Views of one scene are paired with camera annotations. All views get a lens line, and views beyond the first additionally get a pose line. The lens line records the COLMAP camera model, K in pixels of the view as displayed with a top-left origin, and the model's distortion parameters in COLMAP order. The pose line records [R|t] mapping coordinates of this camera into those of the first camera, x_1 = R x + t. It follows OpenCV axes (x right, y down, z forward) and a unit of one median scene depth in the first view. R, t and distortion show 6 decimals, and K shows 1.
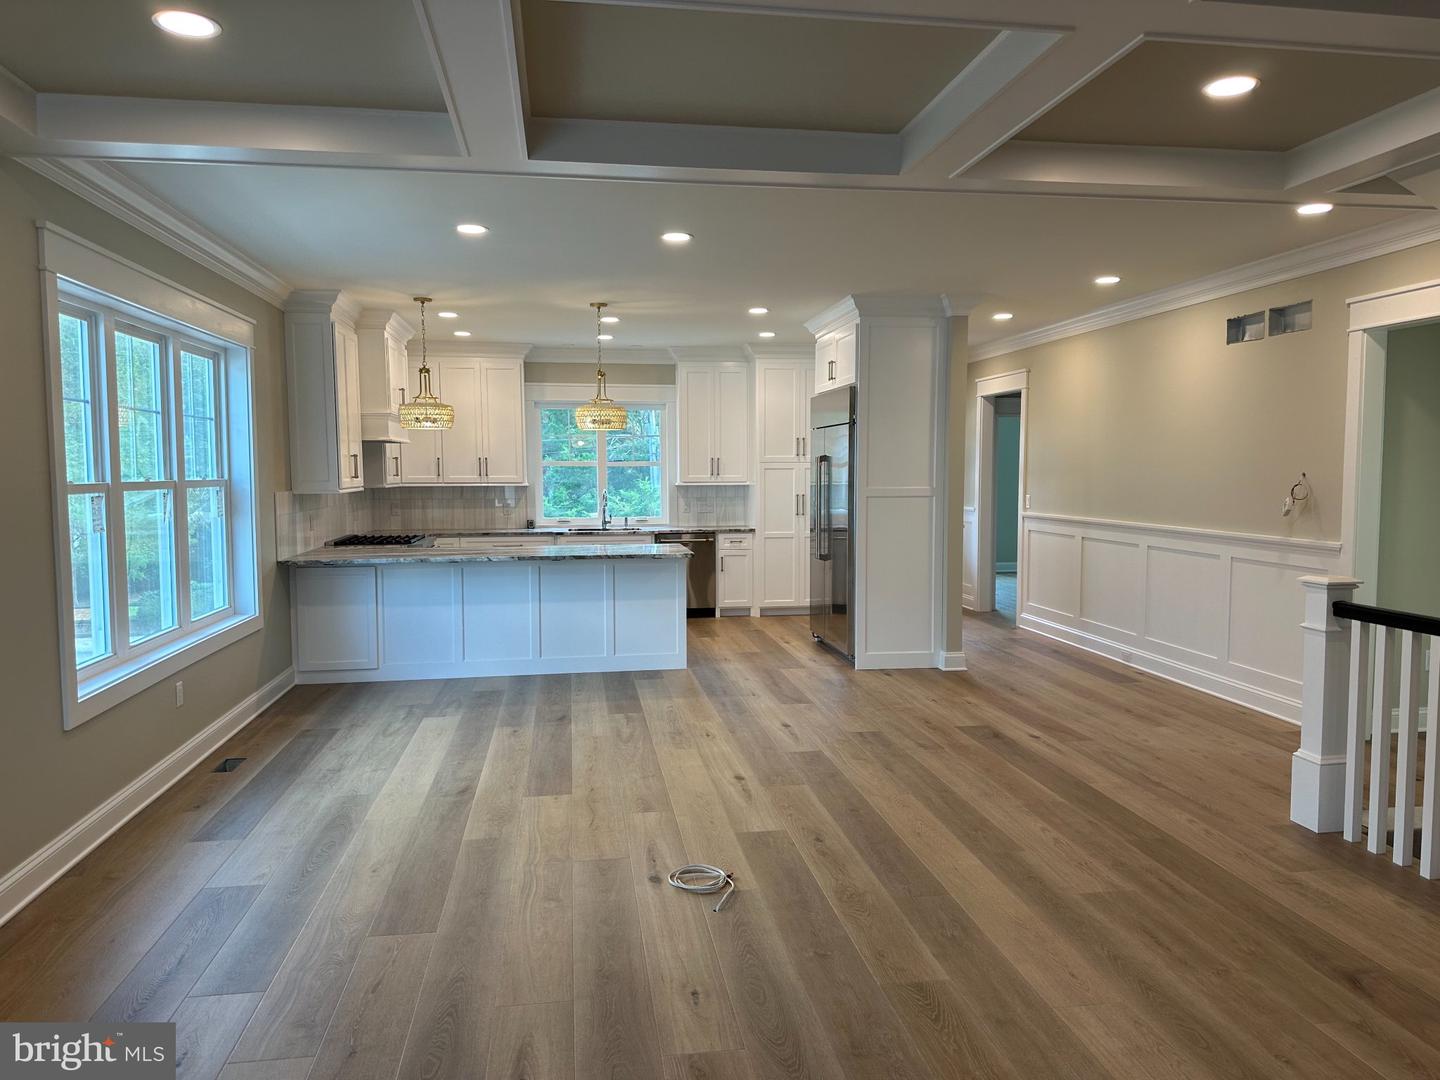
lens RADIAL K [[1035.8, 0, 720.0], [0, 1035.8, 540.0], [0, 0, 1]] dist [0.059942, -0.001213]
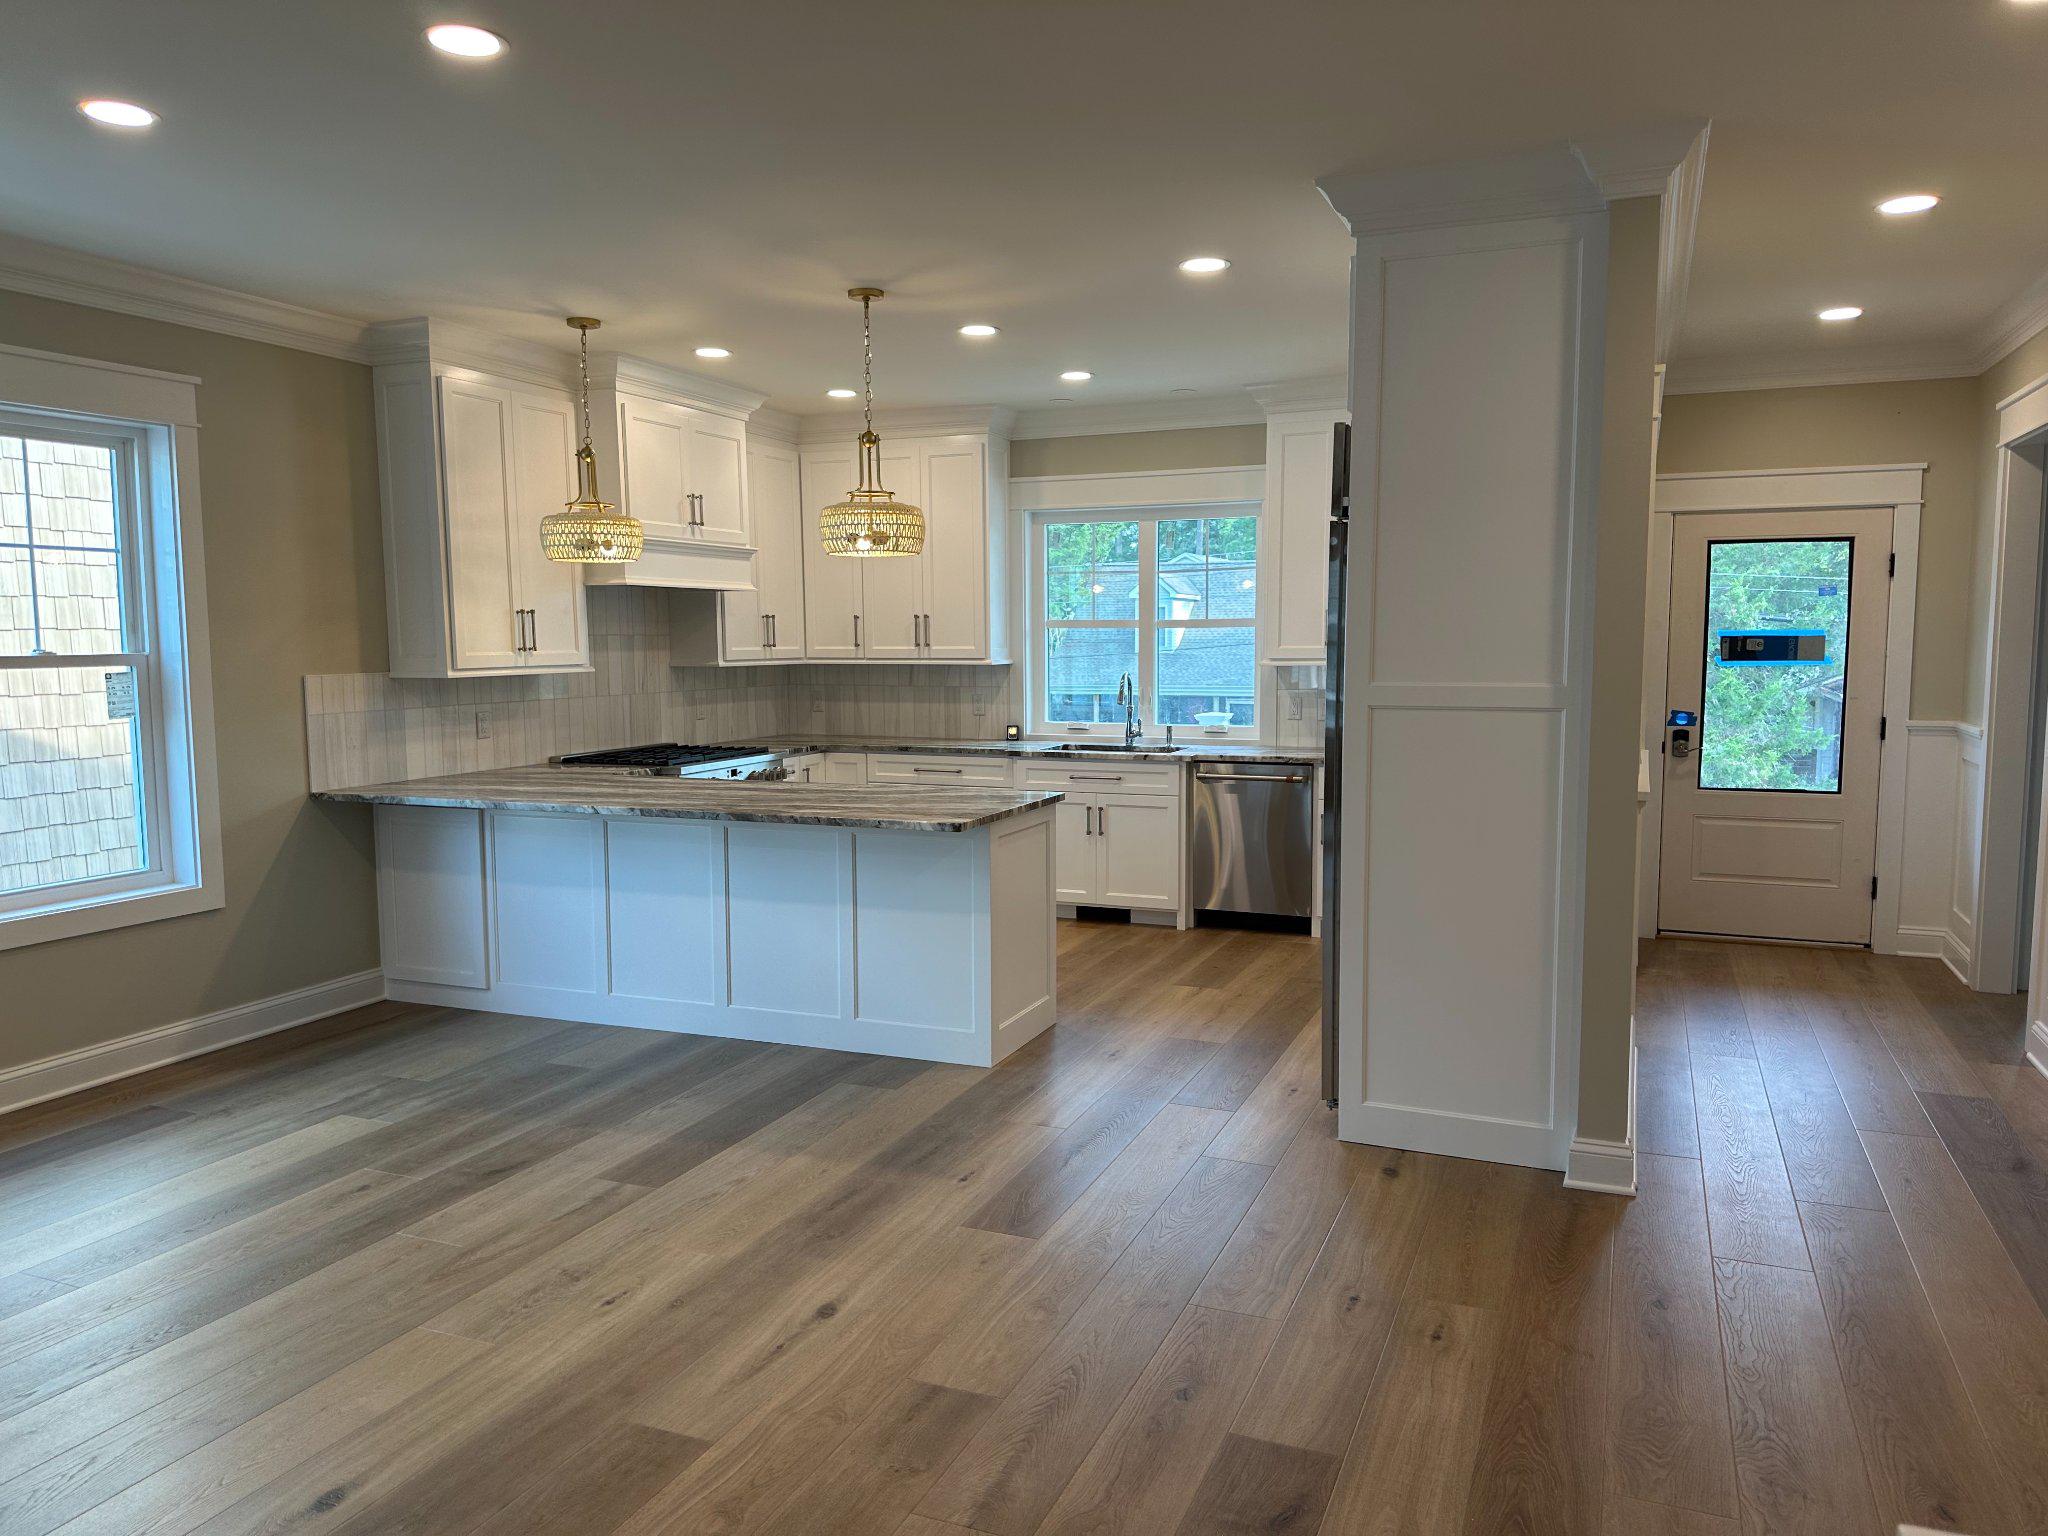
lens RADIAL K [[1452.9, 0, 1024.0], [0, 1452.9, 768.0], [0, 0, 1]] dist [0.038428, -0.059793]
pose [[0.856044, 0.047137, -0.514749, 0.413437], [-0.034491, 0.998823, 0.034106, -0.042841], [0.515751, -0.011442, 0.856662, 0.612165]]
